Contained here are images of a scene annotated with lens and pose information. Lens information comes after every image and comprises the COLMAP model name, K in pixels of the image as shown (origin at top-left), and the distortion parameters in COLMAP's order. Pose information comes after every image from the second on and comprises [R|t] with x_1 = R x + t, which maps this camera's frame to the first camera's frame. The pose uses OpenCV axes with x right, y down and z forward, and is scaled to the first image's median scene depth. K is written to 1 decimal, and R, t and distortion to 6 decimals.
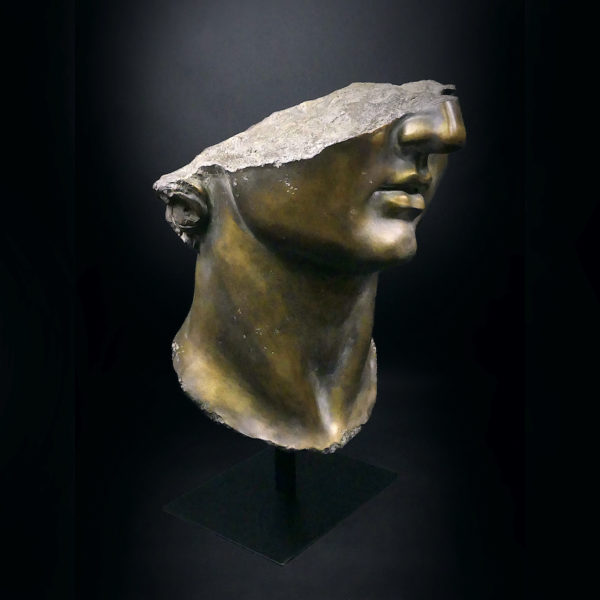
lens RADIAL K [[681.3, 0, 300.0], [0, 681.3, 300.0], [0, 0, 1]] dist [-0.002092, -0.007103]
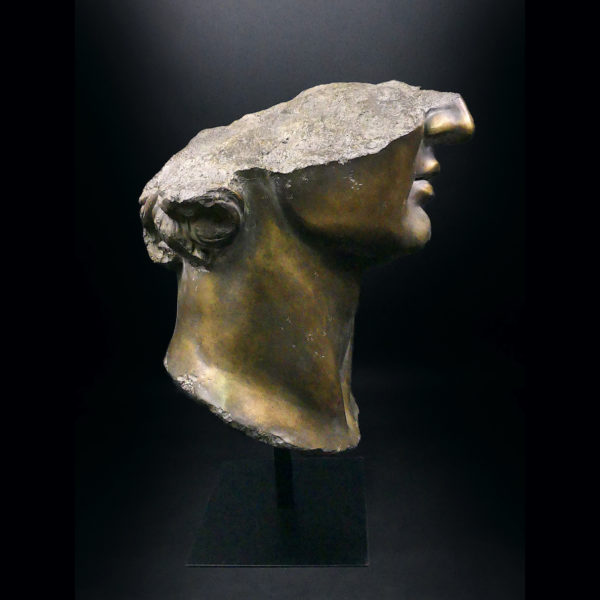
lens RADIAL K [[681.3, 0, 300.0], [0, 681.3, 300.0], [0, 0, 1]] dist [-0.002092, -0.007103]
pose [[0.836834, -0.160683, 0.523345, -0.584000], [0.175450, 0.984250, 0.021649, -0.030161], [-0.518581, 0.073704, 0.851846, 0.186350]]
